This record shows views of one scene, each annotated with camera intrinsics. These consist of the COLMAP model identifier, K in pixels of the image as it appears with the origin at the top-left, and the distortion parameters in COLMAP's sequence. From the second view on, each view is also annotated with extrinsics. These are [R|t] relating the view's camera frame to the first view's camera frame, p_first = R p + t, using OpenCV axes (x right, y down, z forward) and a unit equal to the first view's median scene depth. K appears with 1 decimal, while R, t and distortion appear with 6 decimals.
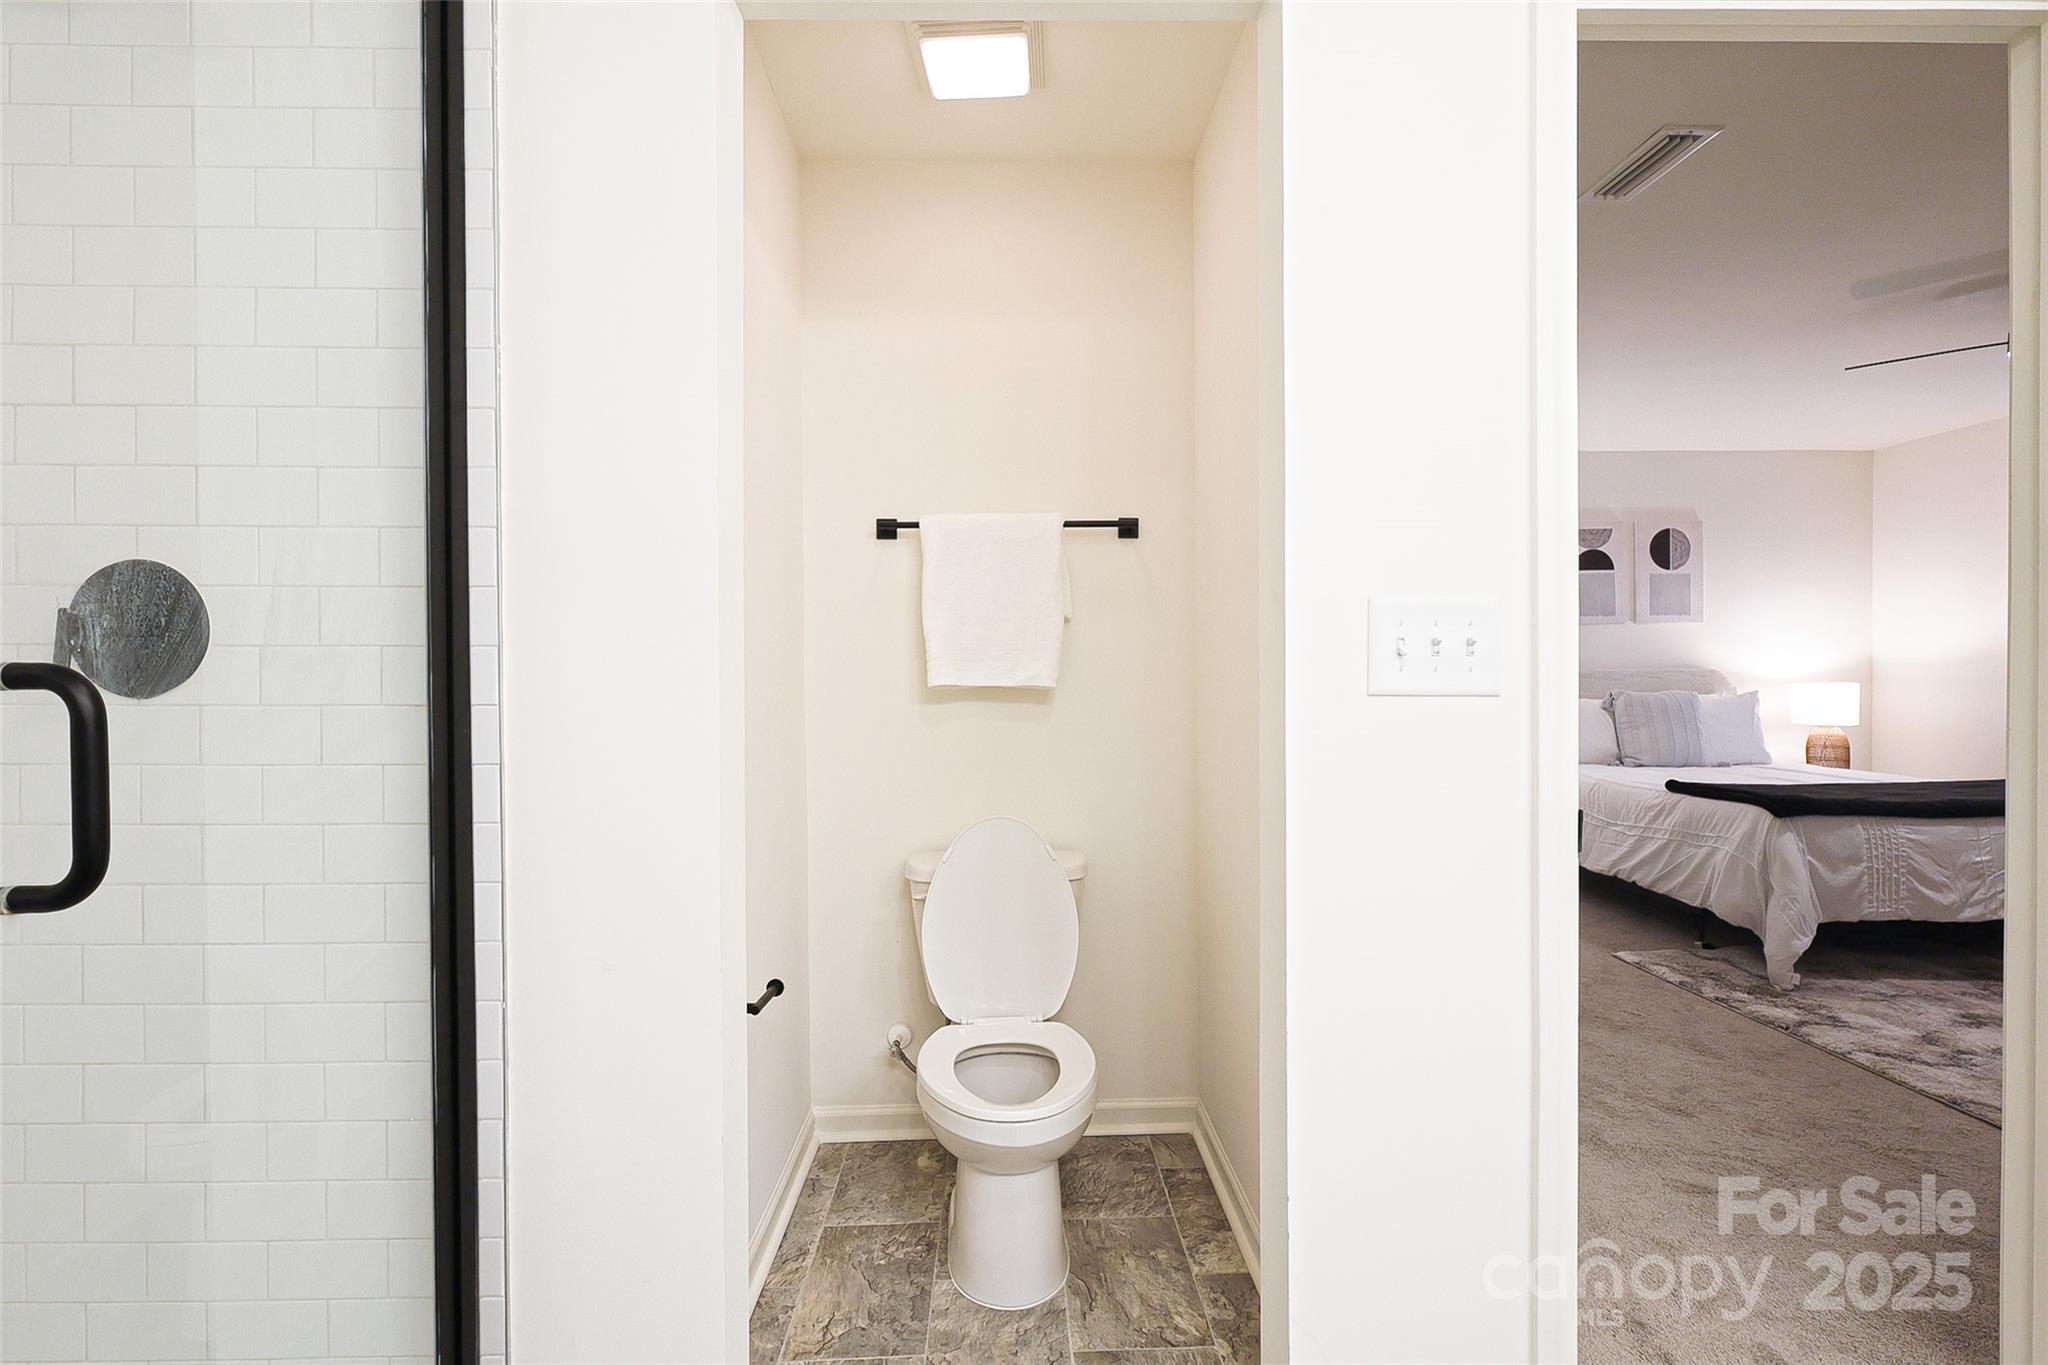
lens RADIAL K [[958.9, 0, 1090.7], [0, 958.9, 678.1], [0, 0, 1]] dist [-0.001571, 0.000356]
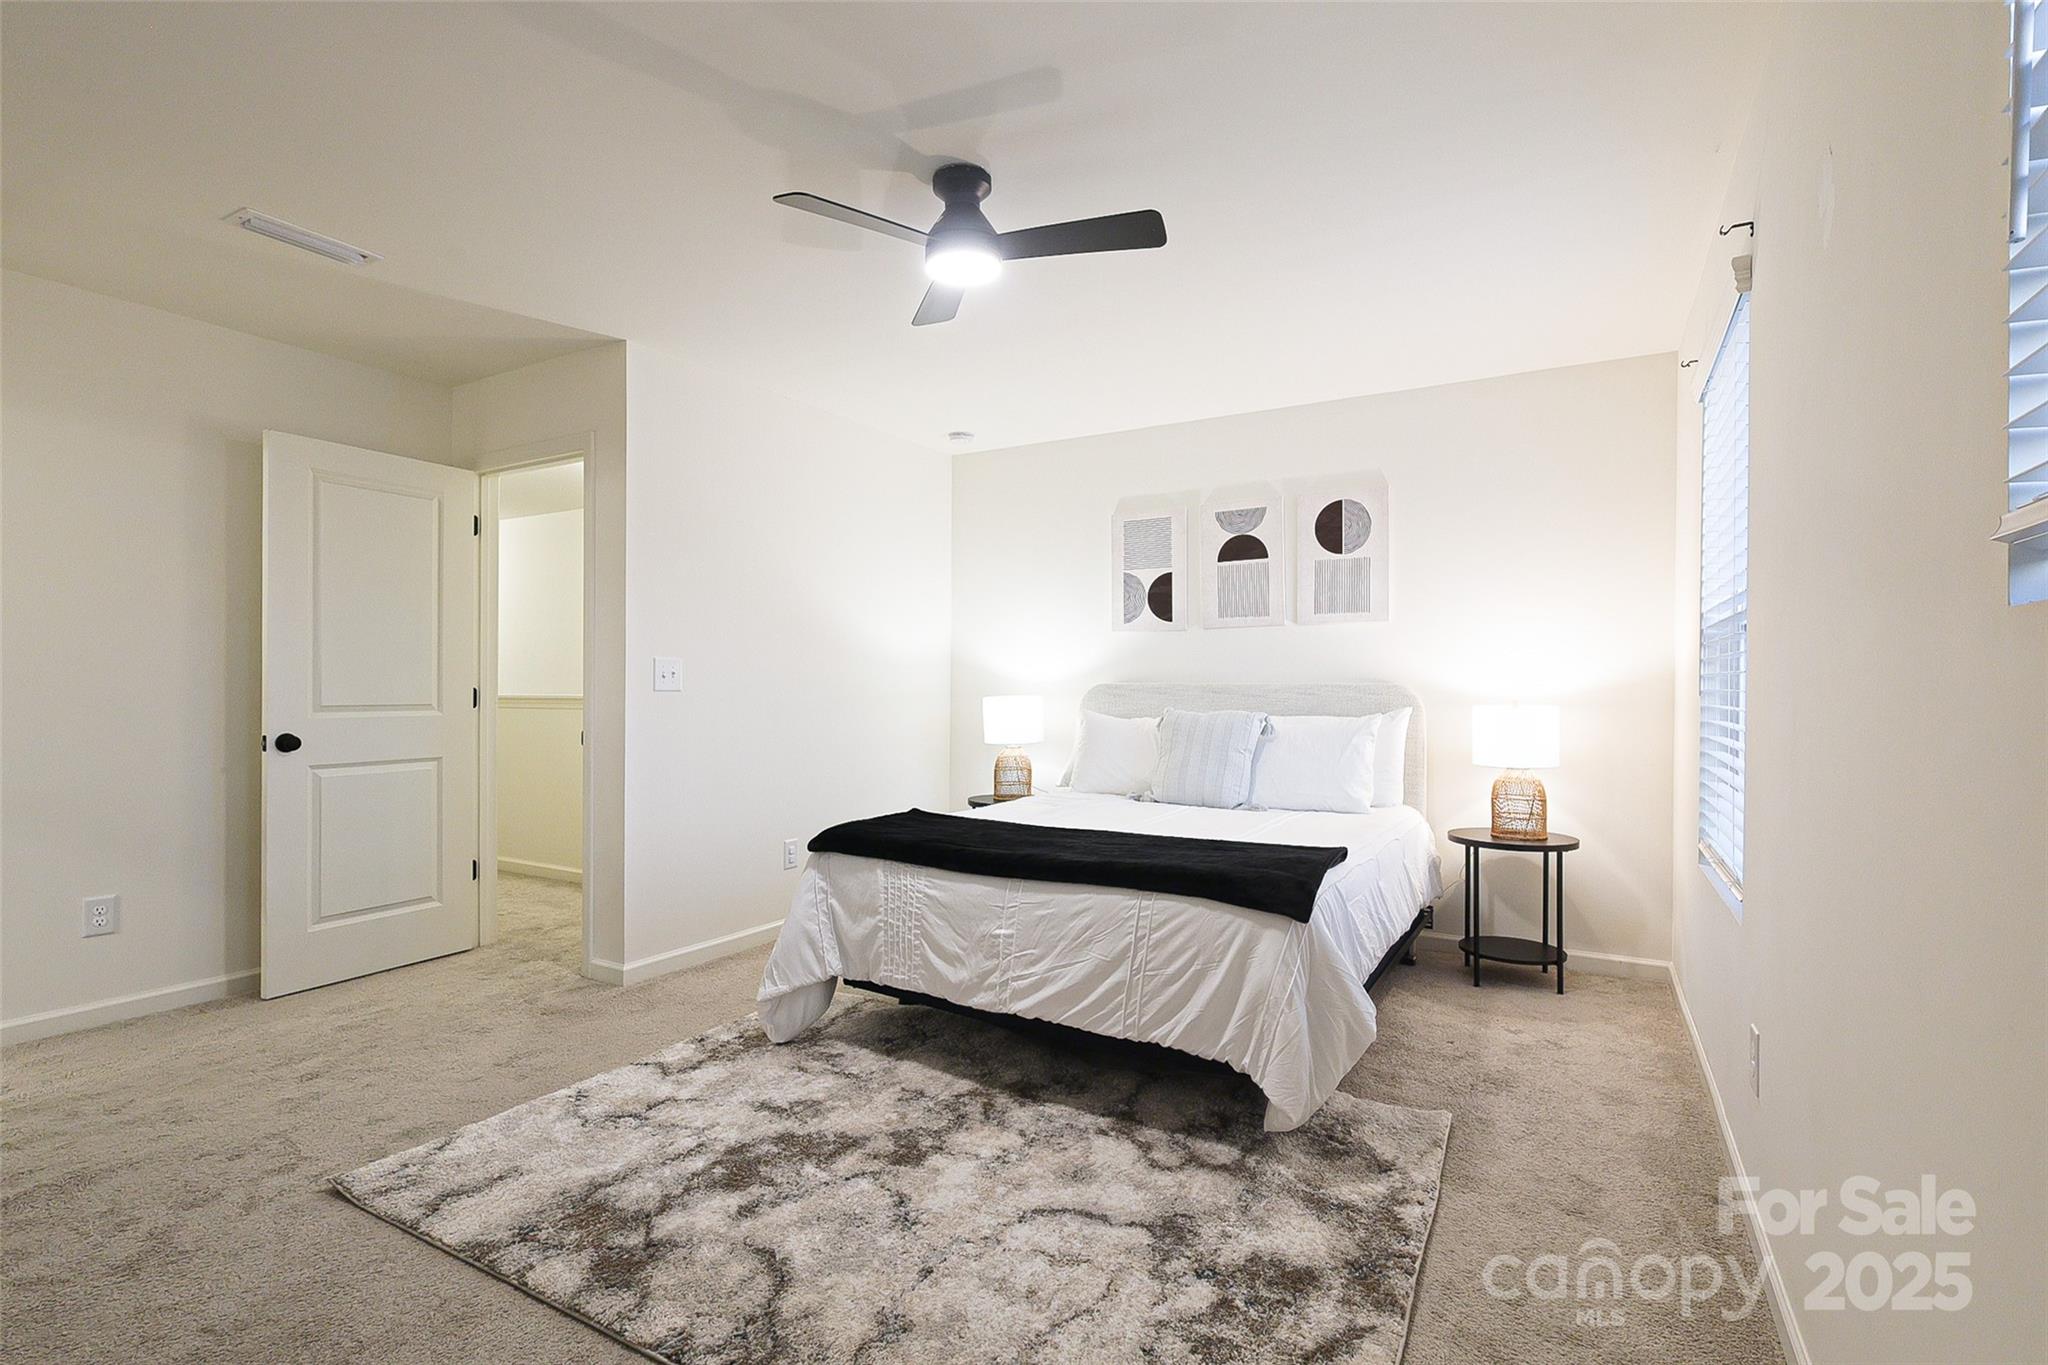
lens RADIAL K [[958.9, 0, 992.3], [0, 958.9, 681.5], [0, 0, 1]] dist [-0.001571, 0.000356]
pose [[0.837392, 0.005209, -0.546578, 1.340271], [-0.008117, 0.999963, -0.002906, -0.010340], [0.546543, 0.006870, 0.837403, 0.347926]]
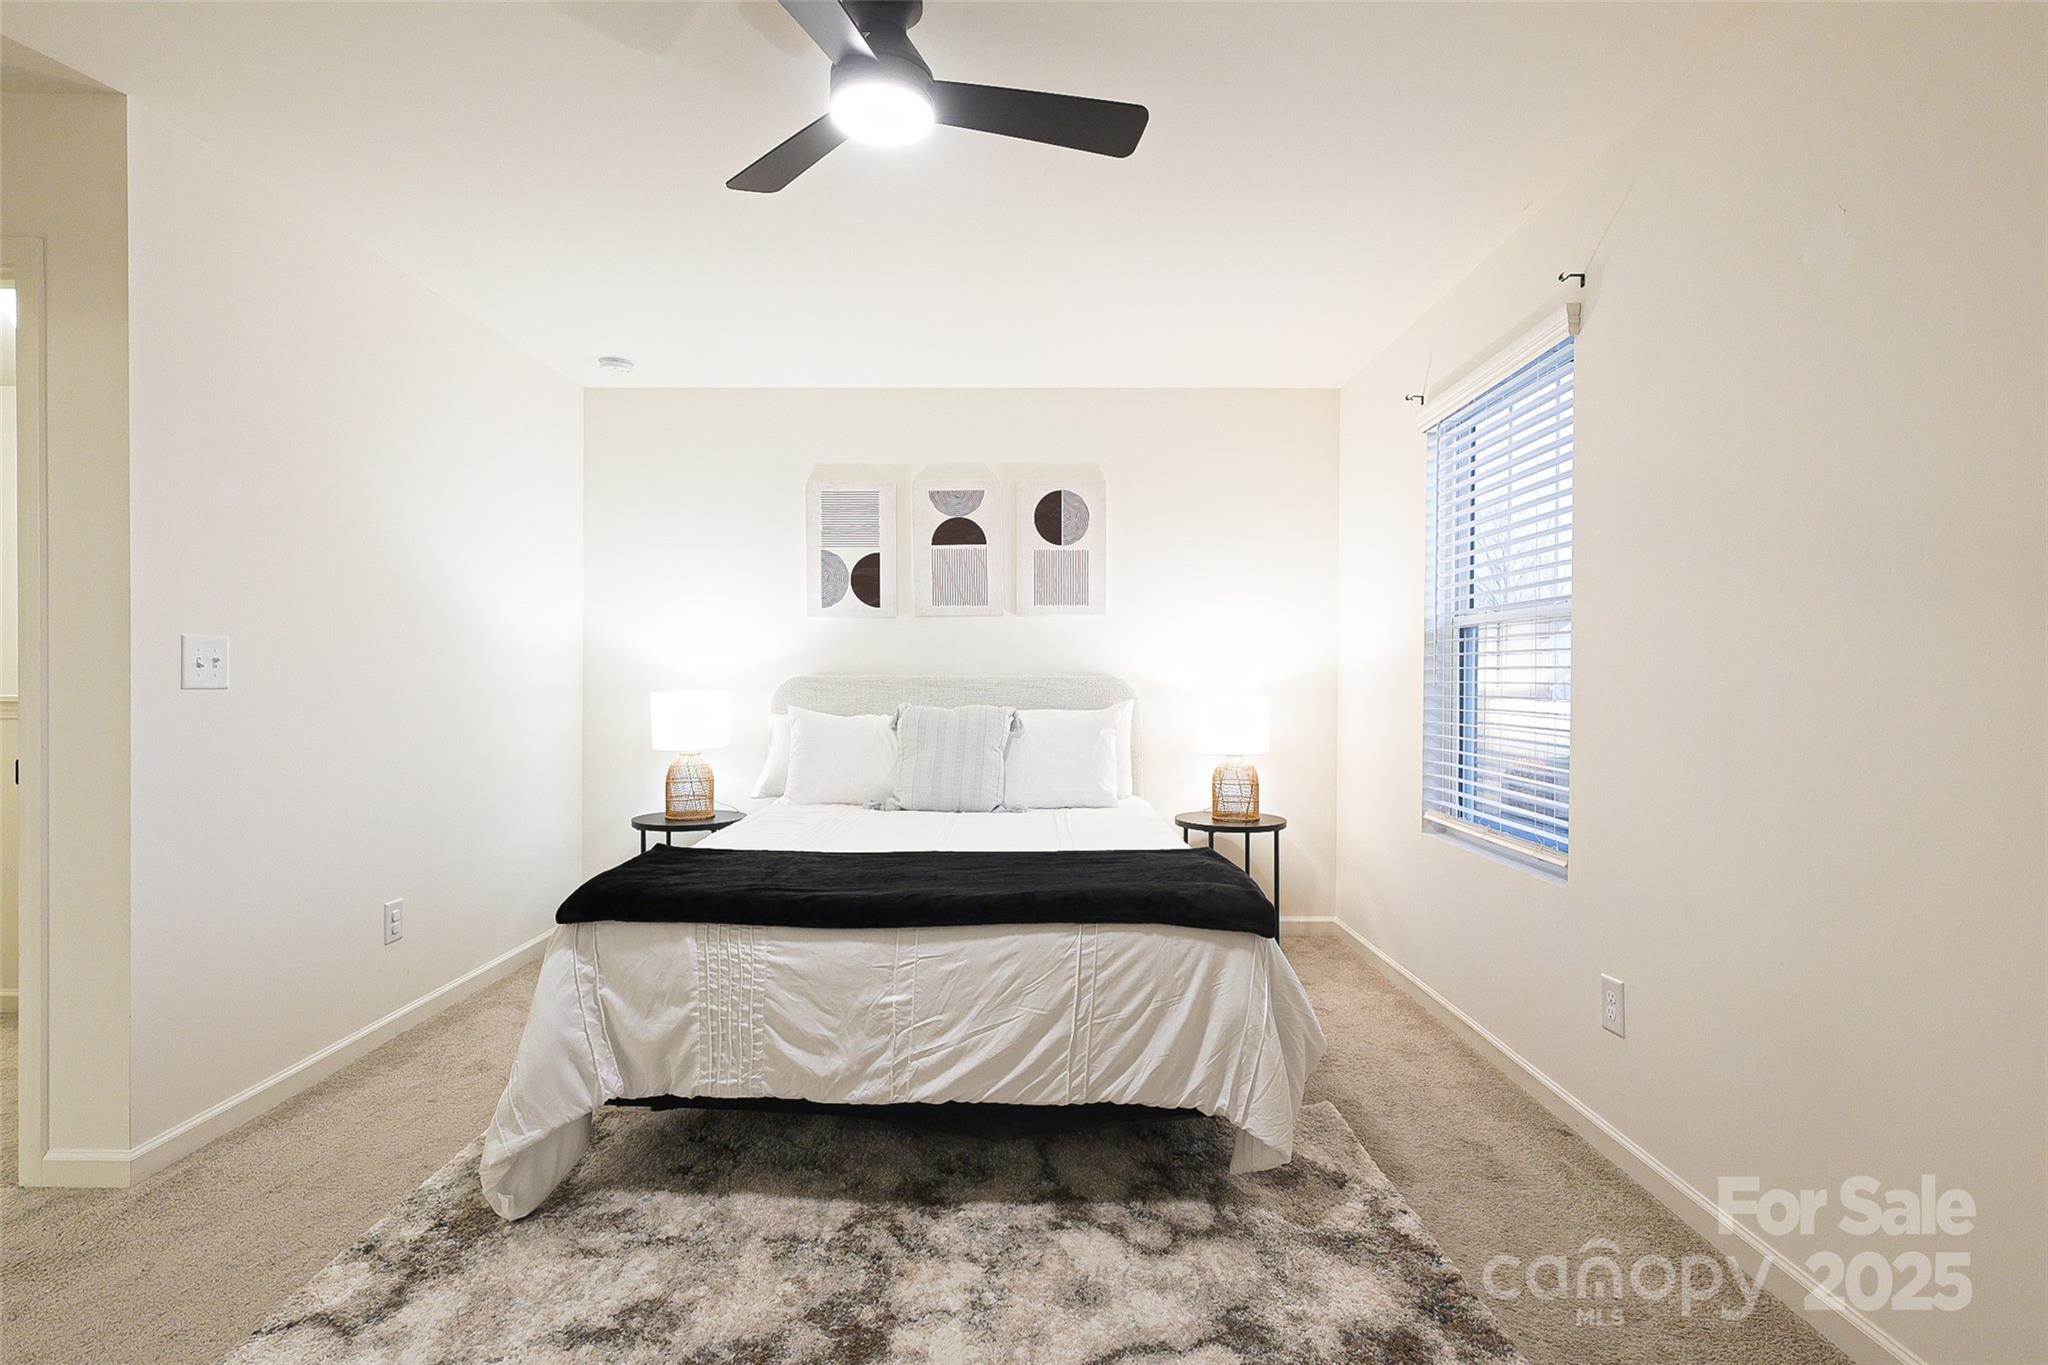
lens RADIAL K [[958.9, 0, 1030.9], [0, 958.9, 684.0], [0, 0, 1]] dist [-0.001571, 0.000356]
pose [[0.999315, 0.007090, -0.036317, 1.032940], [-0.006959, 0.999969, 0.003733, -0.009343], [0.036342, -0.003478, 0.999333, 0.408512]]
